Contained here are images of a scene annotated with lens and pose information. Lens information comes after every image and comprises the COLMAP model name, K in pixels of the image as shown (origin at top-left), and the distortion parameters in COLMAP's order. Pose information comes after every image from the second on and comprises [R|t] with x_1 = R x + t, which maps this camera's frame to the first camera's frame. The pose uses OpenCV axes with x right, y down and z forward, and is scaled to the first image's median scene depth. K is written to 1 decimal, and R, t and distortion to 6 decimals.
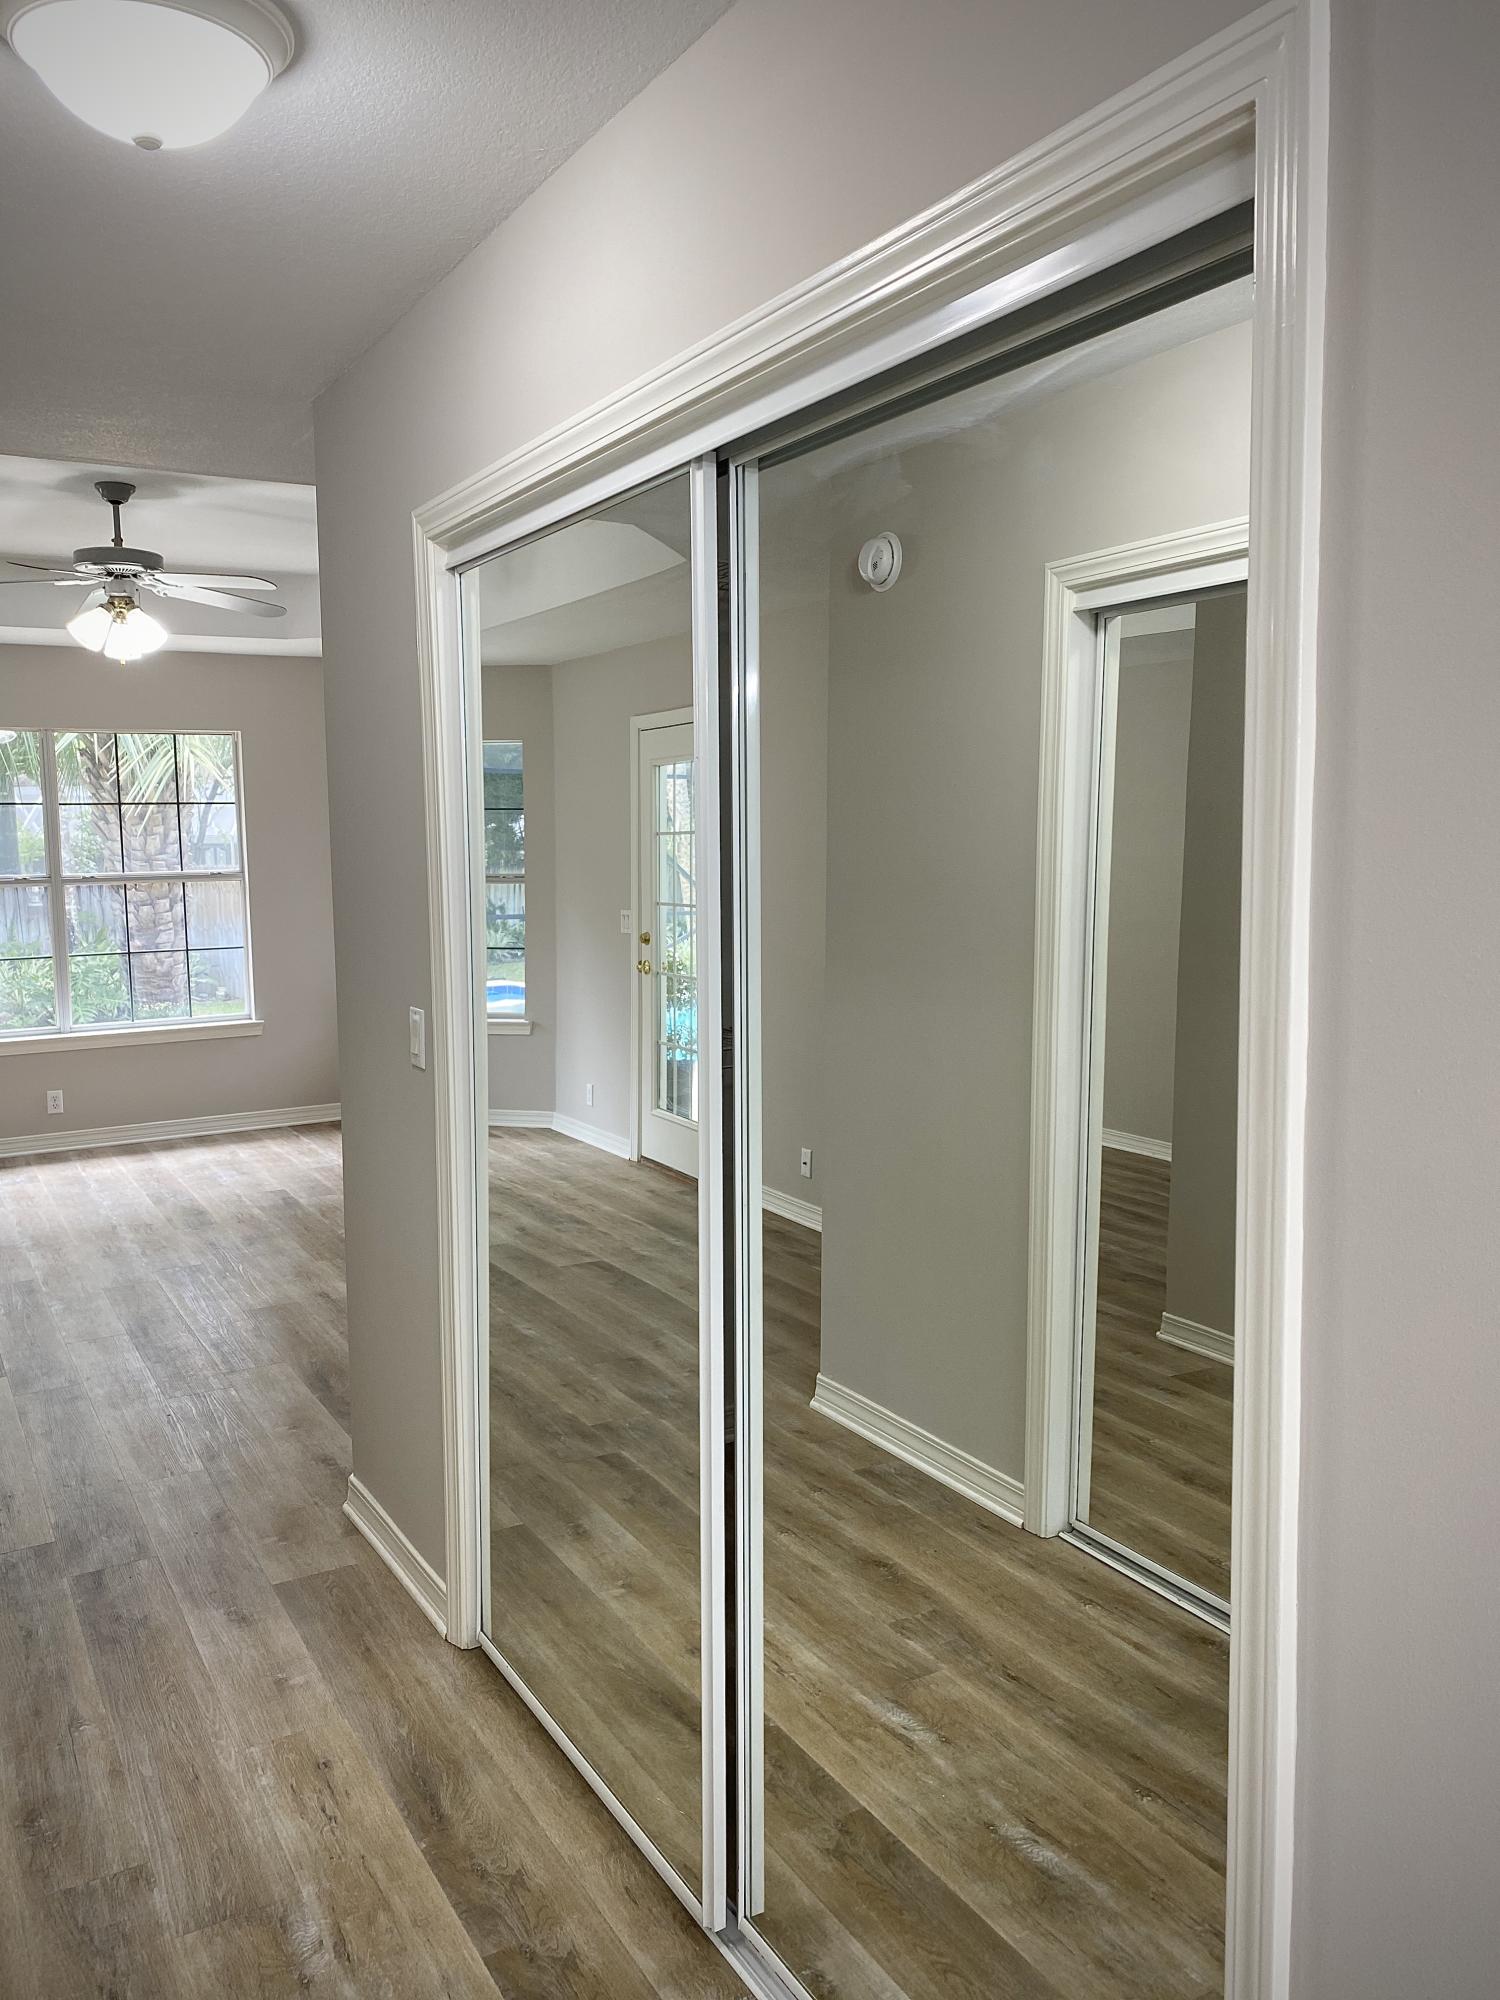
lens RADIAL K [[1509.5, 0, 741.6], [0, 1509.5, 970.4], [0, 0, 1]] dist [0.004725, 0.001996]
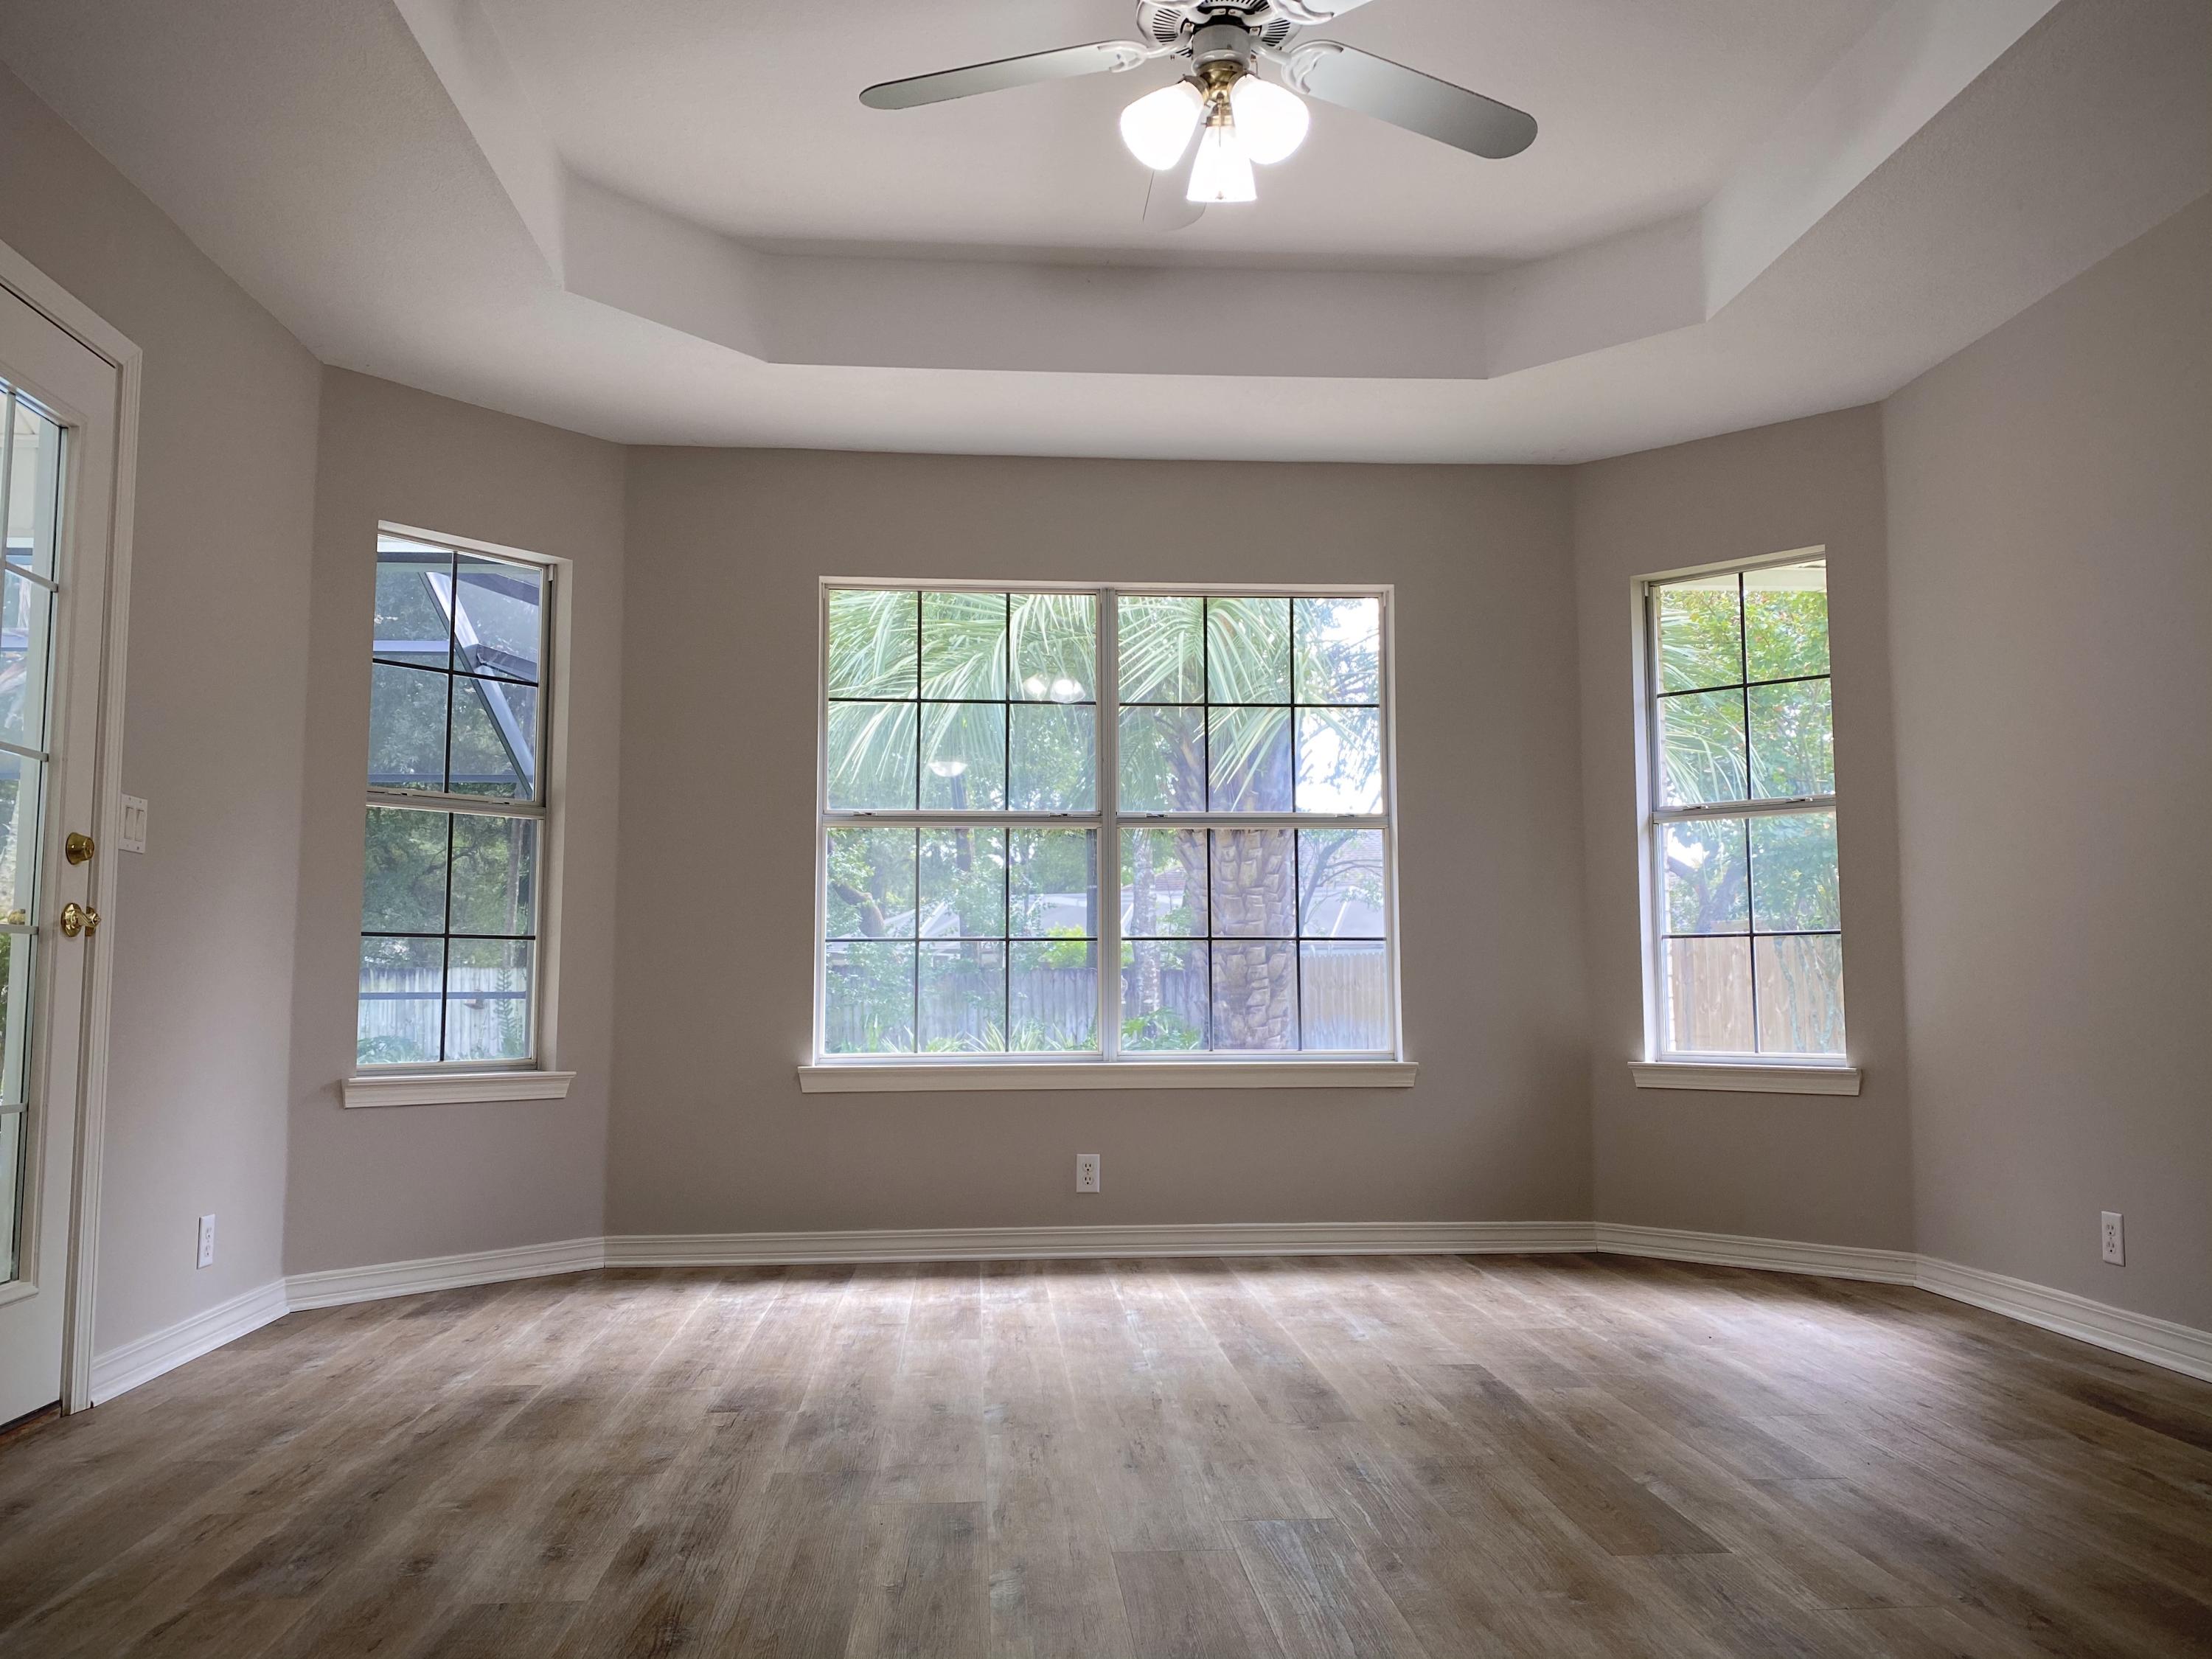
lens RADIAL K [[1669.5, 0, 1106.0], [0, 1669.5, 829.5], [0, 0, 1]] dist [0.004725, 0.001996]
pose [[0.899555, -0.026578, -0.435997, -0.196836], [-0.052595, 0.984295, -0.168516, 0.082691], [0.433629, 0.174520, 0.884030, 0.502363]]
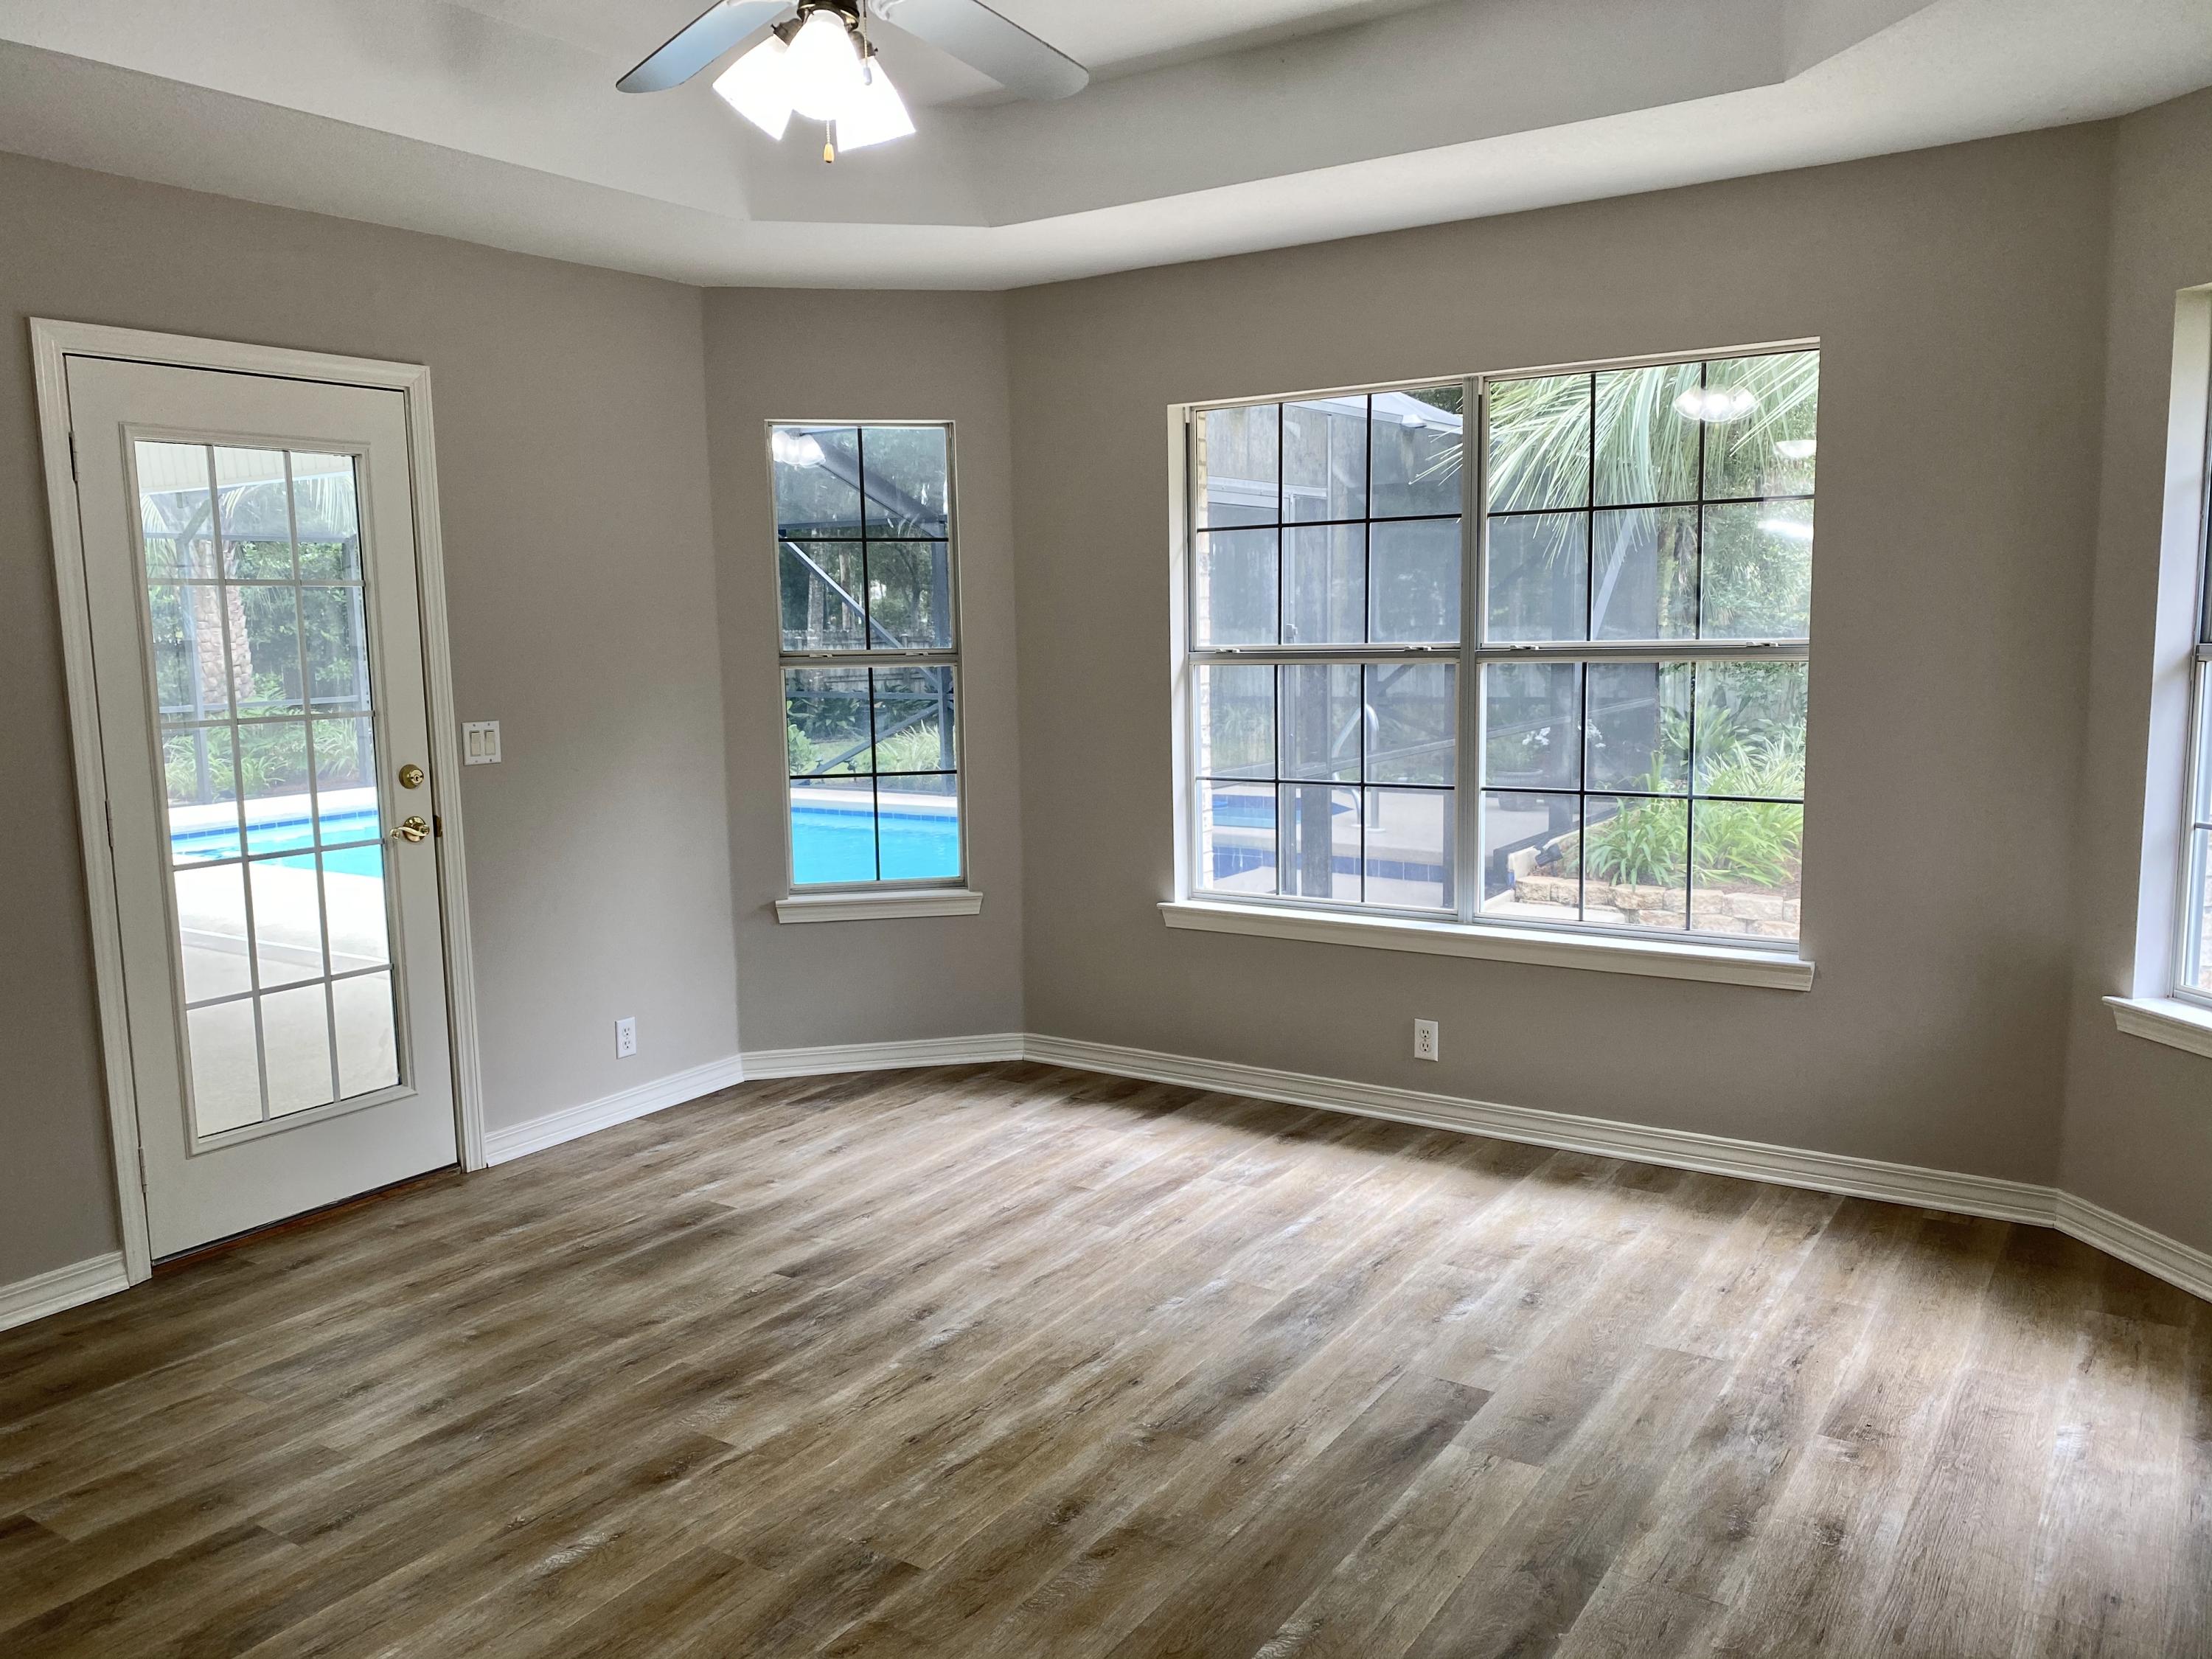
lens RADIAL K [[1678.2, 0, 1106.0], [0, 1678.2, 829.5], [0, 0, 1]] dist [0.007698, -0.004073]
pose [[0.441620, 0.124849, -0.888473, 0.061523], [-0.070178, 0.992044, 0.104520, -0.065741], [0.894453, 0.016194, 0.446868, 0.793050]]
